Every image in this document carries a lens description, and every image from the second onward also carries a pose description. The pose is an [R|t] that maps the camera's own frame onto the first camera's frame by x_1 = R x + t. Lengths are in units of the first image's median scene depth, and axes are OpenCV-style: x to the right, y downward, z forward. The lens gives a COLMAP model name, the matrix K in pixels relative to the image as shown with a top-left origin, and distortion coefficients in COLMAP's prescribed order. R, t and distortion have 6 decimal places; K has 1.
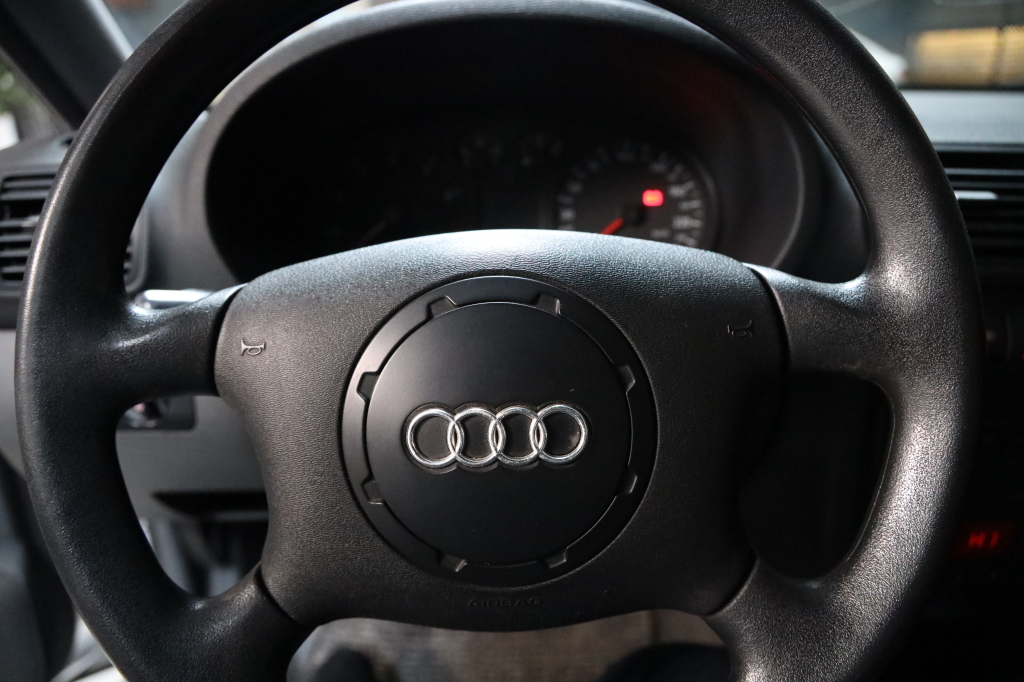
lens RADIAL K [[692.5, 0, 512.0], [0, 692.5, 341.0], [0, 0, 1]] dist [-0.085098, 0.000935]
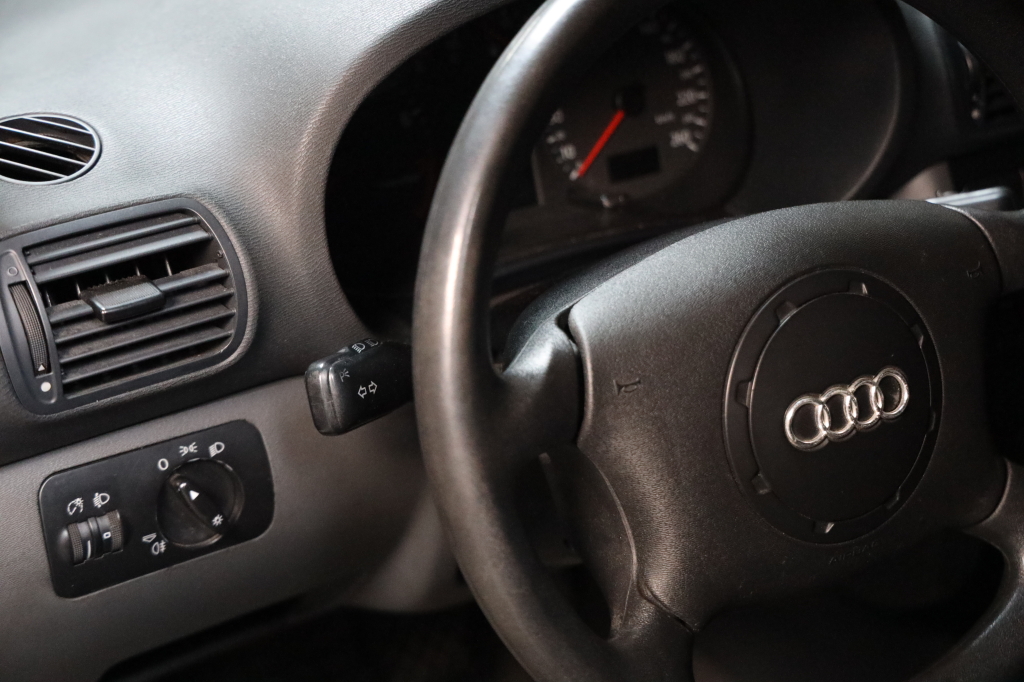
lens RADIAL K [[2043.0, 0, 512.0], [0, 2043.0, 341.0], [0, 0, 1]] dist [0.243113, 0.123140]
pose [[0.847168, -0.231292, 0.478342, -2.129989], [0.175720, 0.971584, 0.158580, -0.622967], [-0.501427, -0.050289, 0.863737, -1.719849]]
